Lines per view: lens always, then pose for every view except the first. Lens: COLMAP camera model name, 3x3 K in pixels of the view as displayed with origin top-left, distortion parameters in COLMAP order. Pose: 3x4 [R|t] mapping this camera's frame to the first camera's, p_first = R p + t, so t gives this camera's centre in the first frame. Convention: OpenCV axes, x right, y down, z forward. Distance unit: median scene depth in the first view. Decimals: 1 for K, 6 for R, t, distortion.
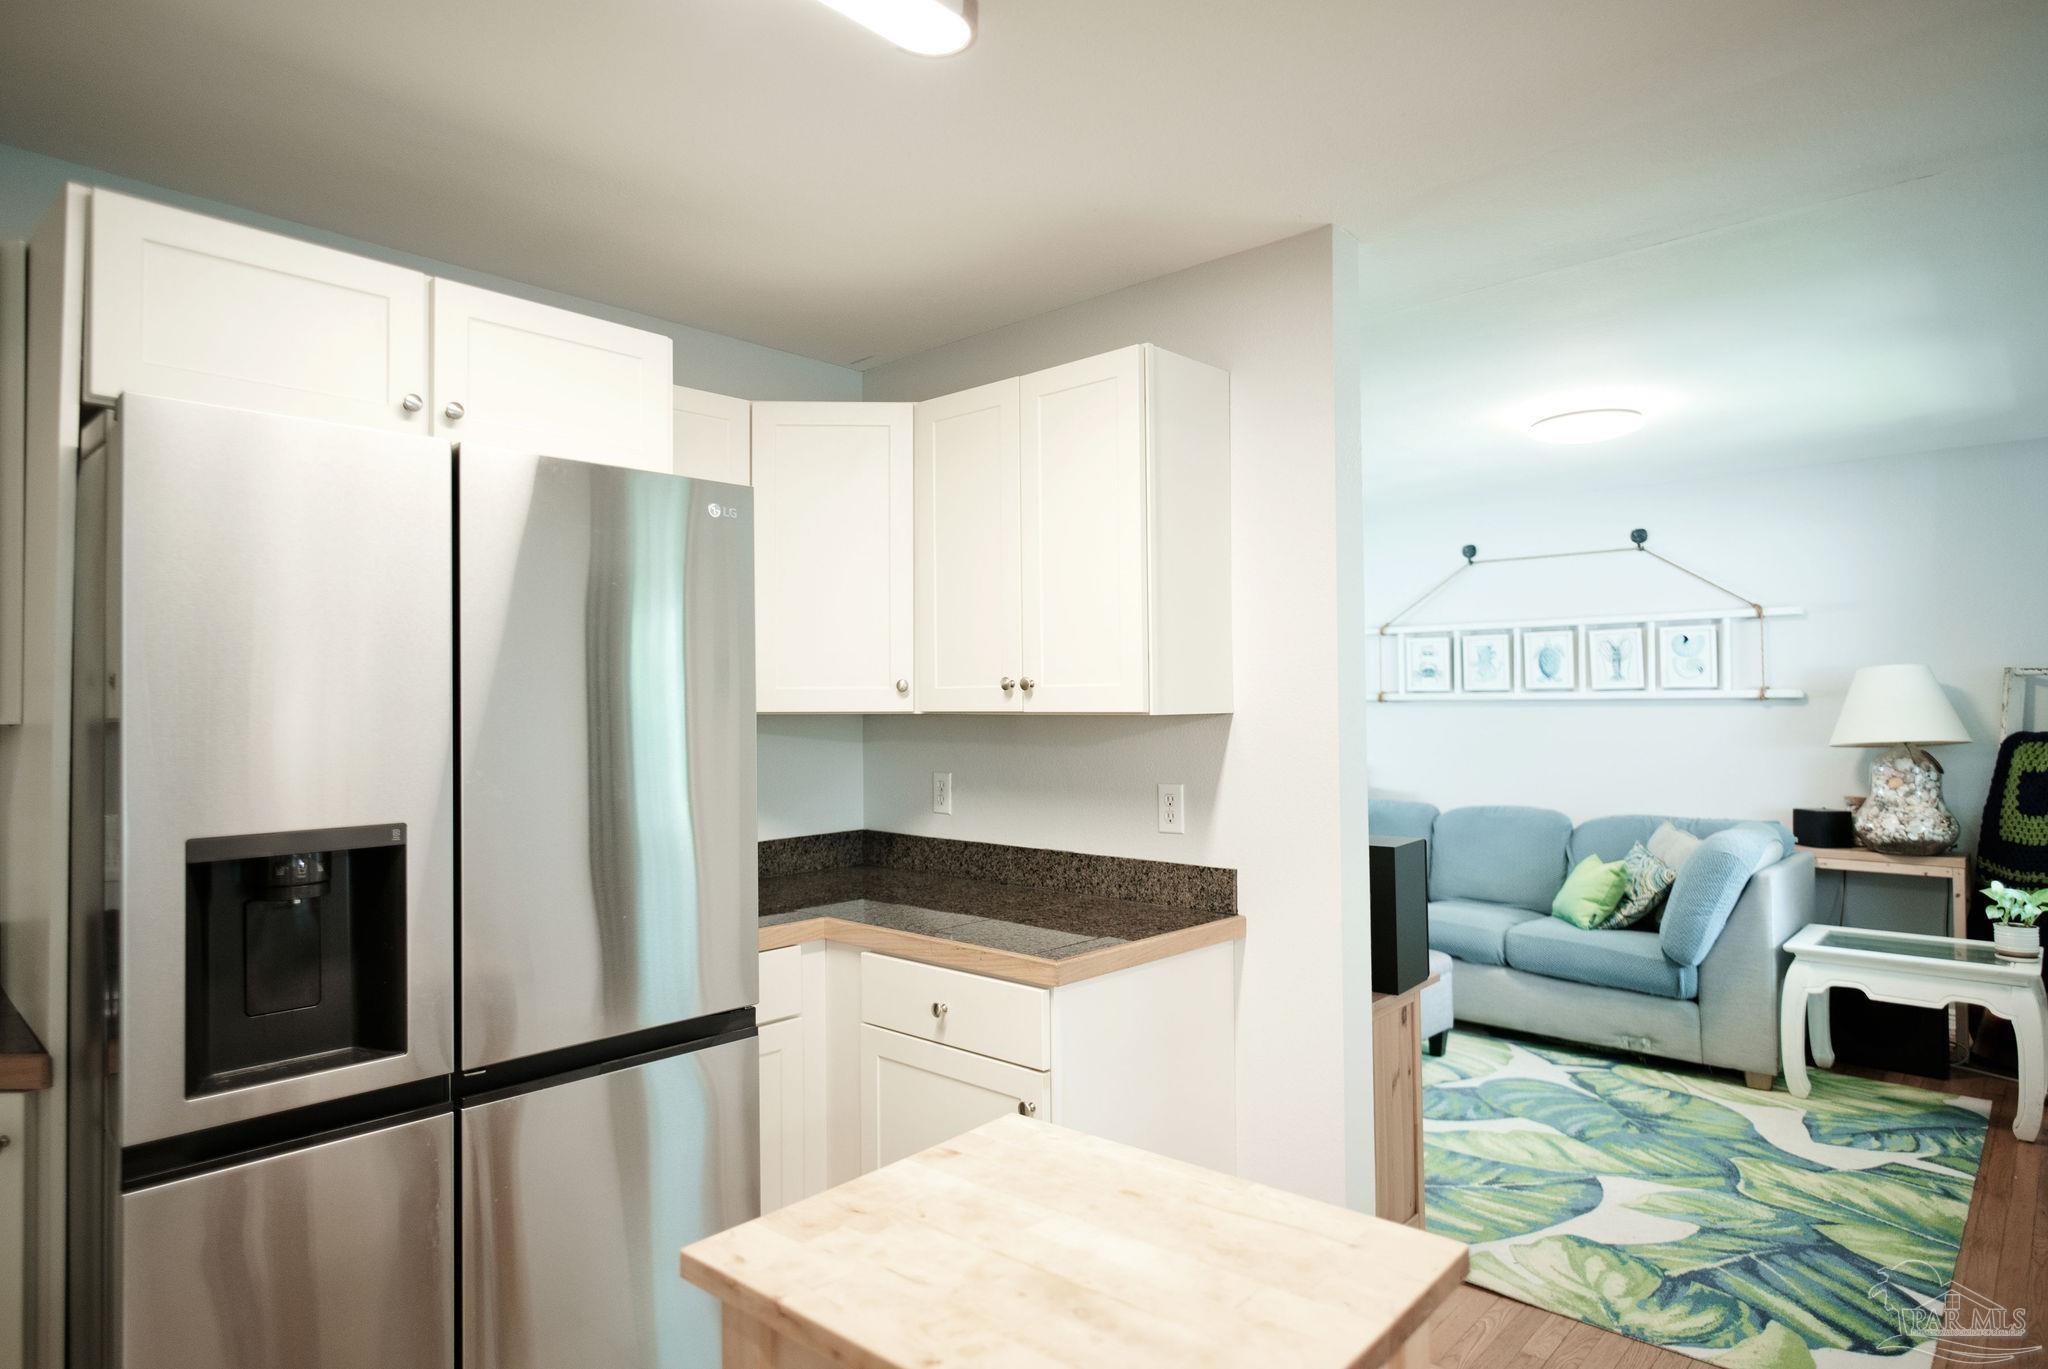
lens RADIAL K [[1167.4, 0, 1031.5], [0, 1167.4, 682.6], [0, 0, 1]] dist [-0.002823, 0.002486]
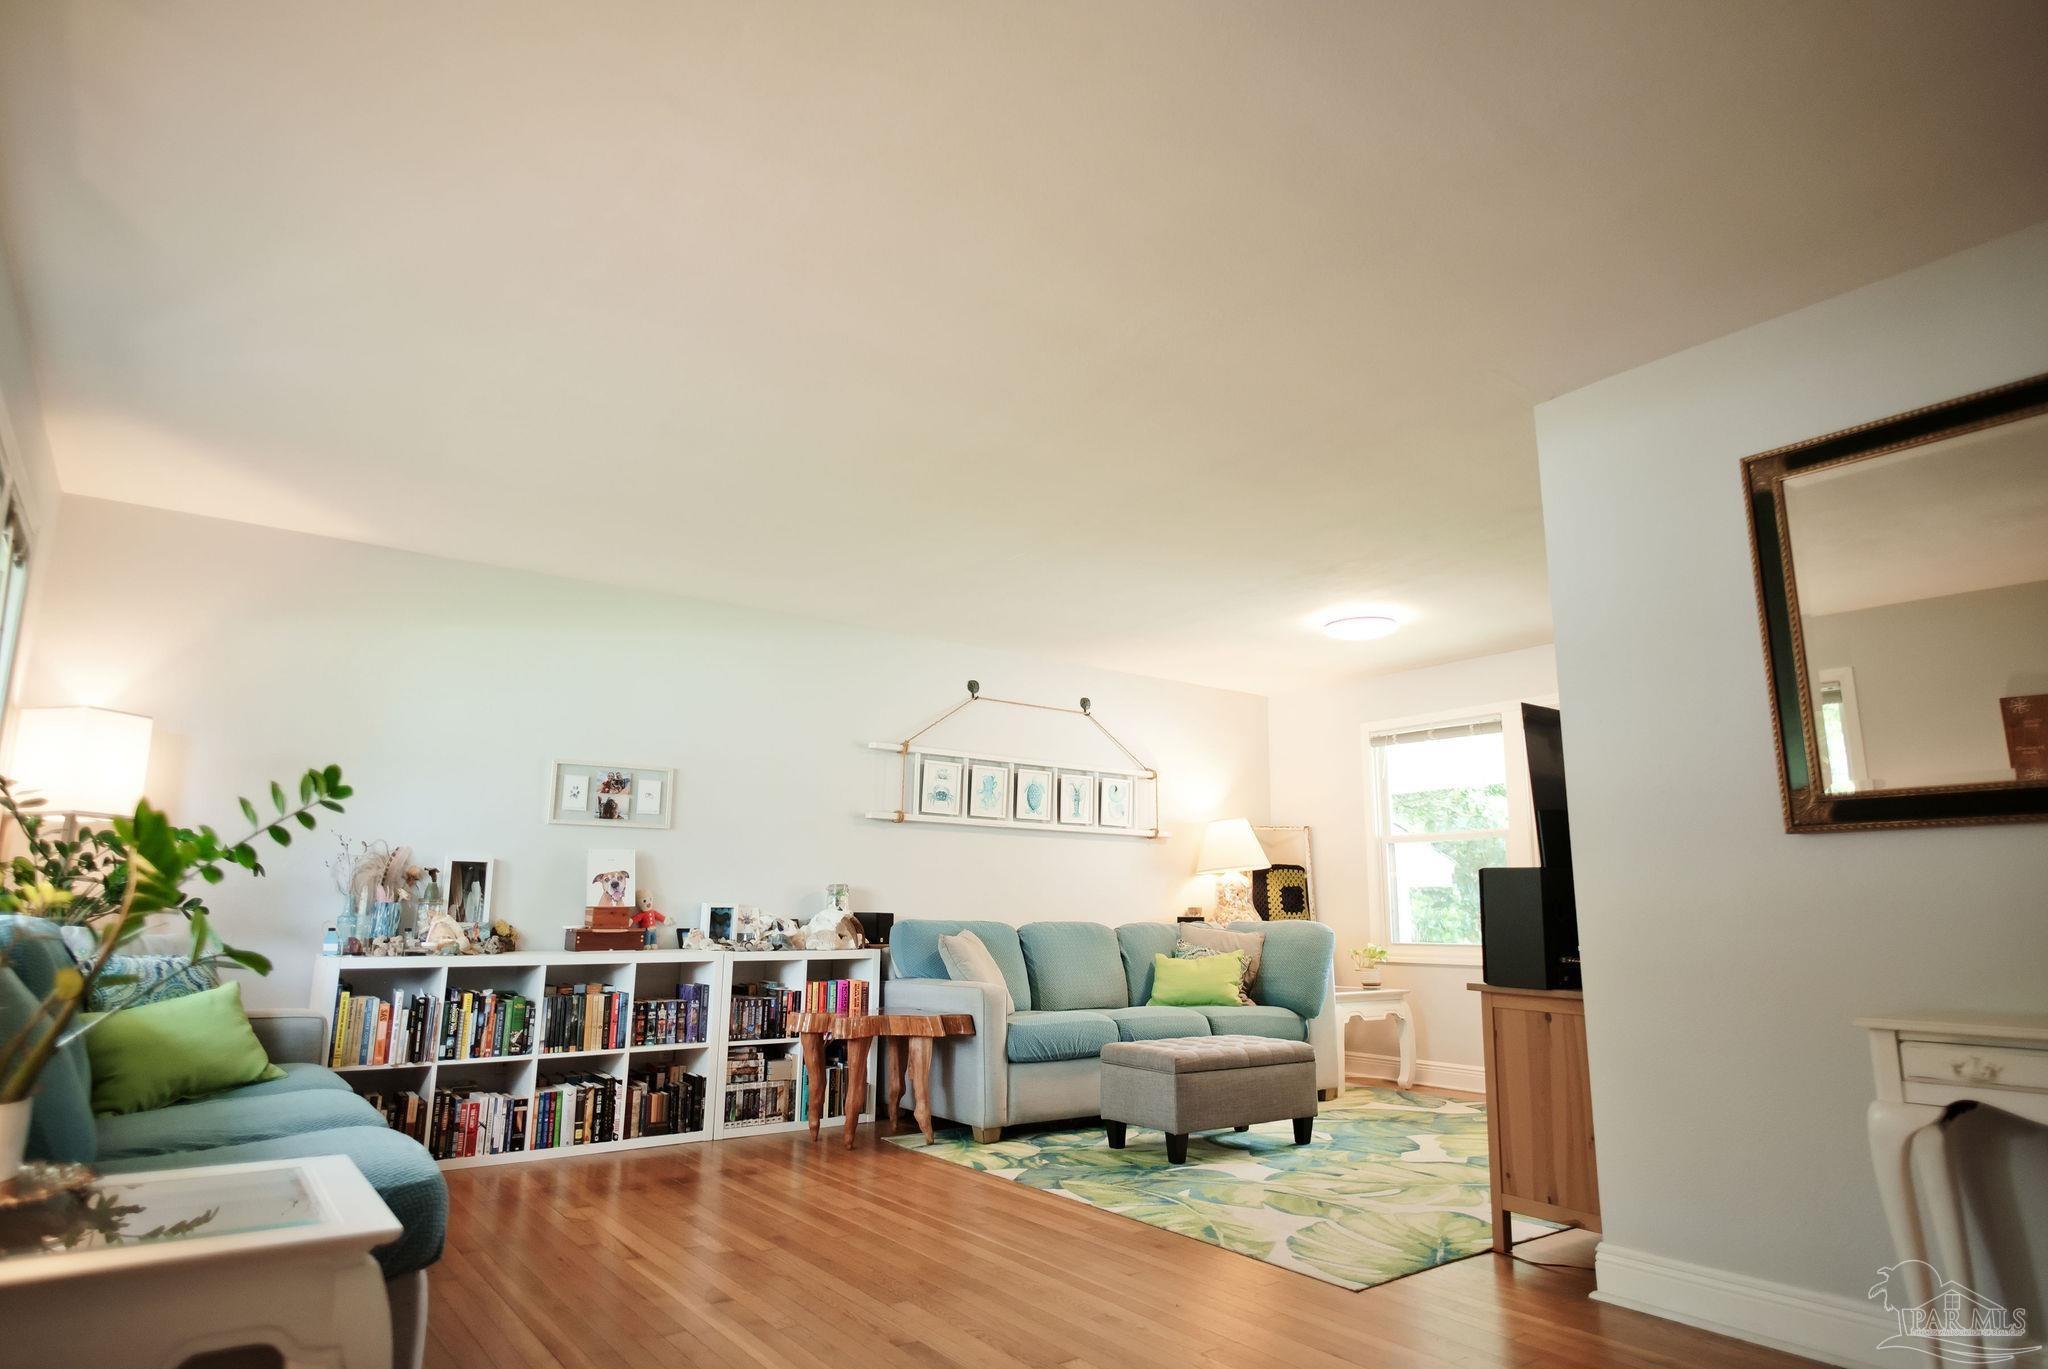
lens RADIAL K [[1167.4, 0, 1031.5], [0, 1167.4, 682.6], [0, 0, 1]] dist [-0.002823, 0.002486]
pose [[0.192585, 0.201232, 0.960425, -1.454092], [-0.029347, 0.979490, -0.199342, 0.216595], [-0.980841, 0.010205, 0.194541, 1.660074]]
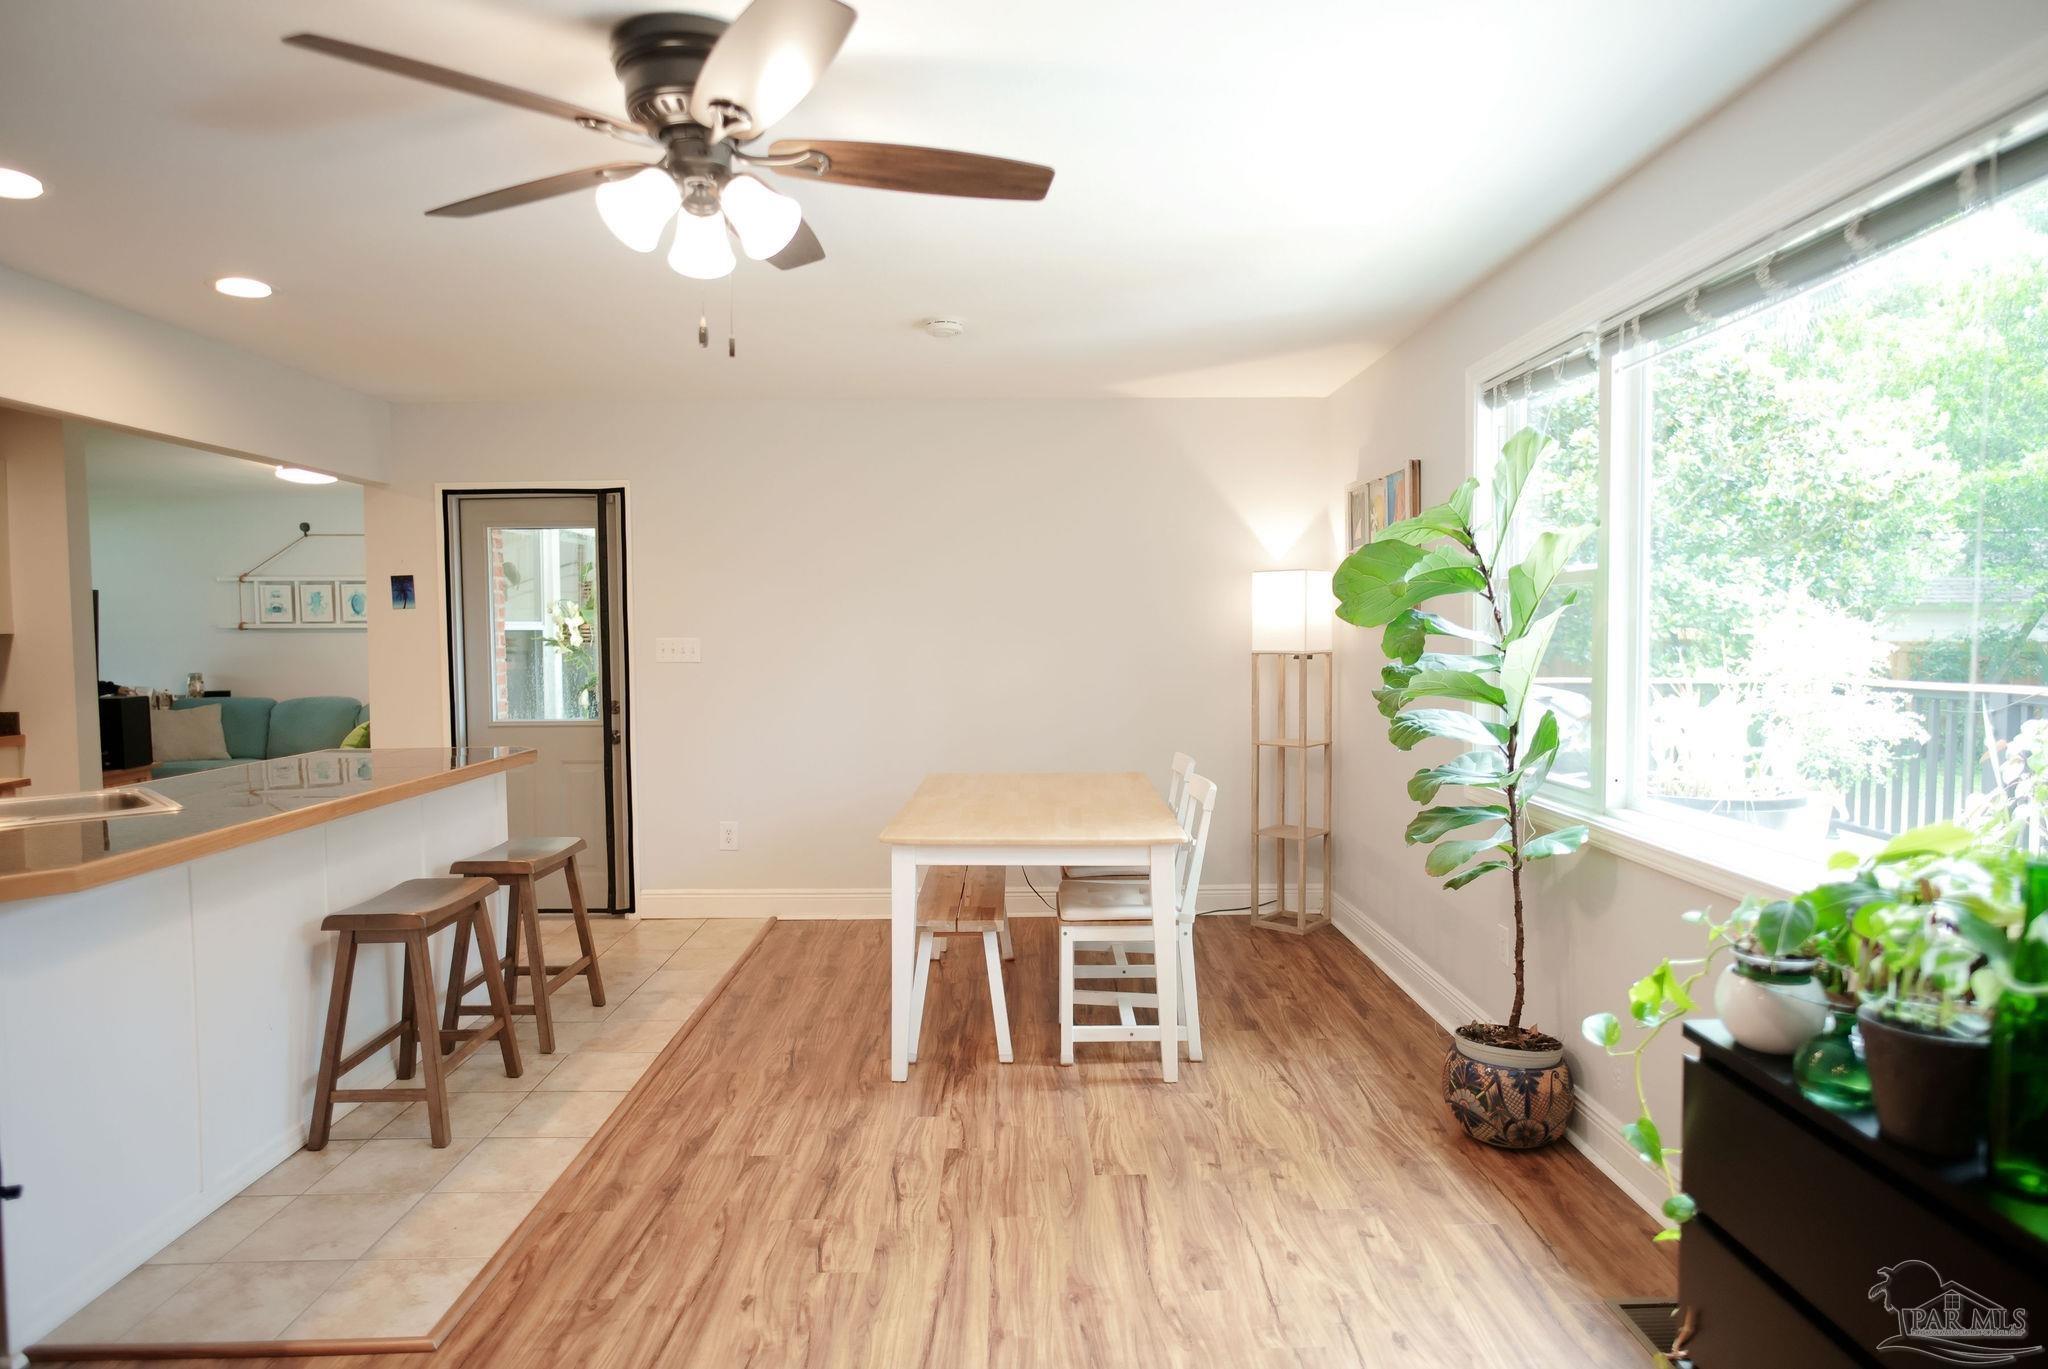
lens RADIAL K [[1167.4, 0, 1031.5], [0, 1167.4, 682.6], [0, 0, 1]] dist [-0.002823, 0.002486]
pose [[0.729490, -0.029249, 0.683366, 0.074312], [-0.011985, 0.998385, 0.055526, -0.021361], [-0.683886, -0.048695, 0.727962, -1.587384]]
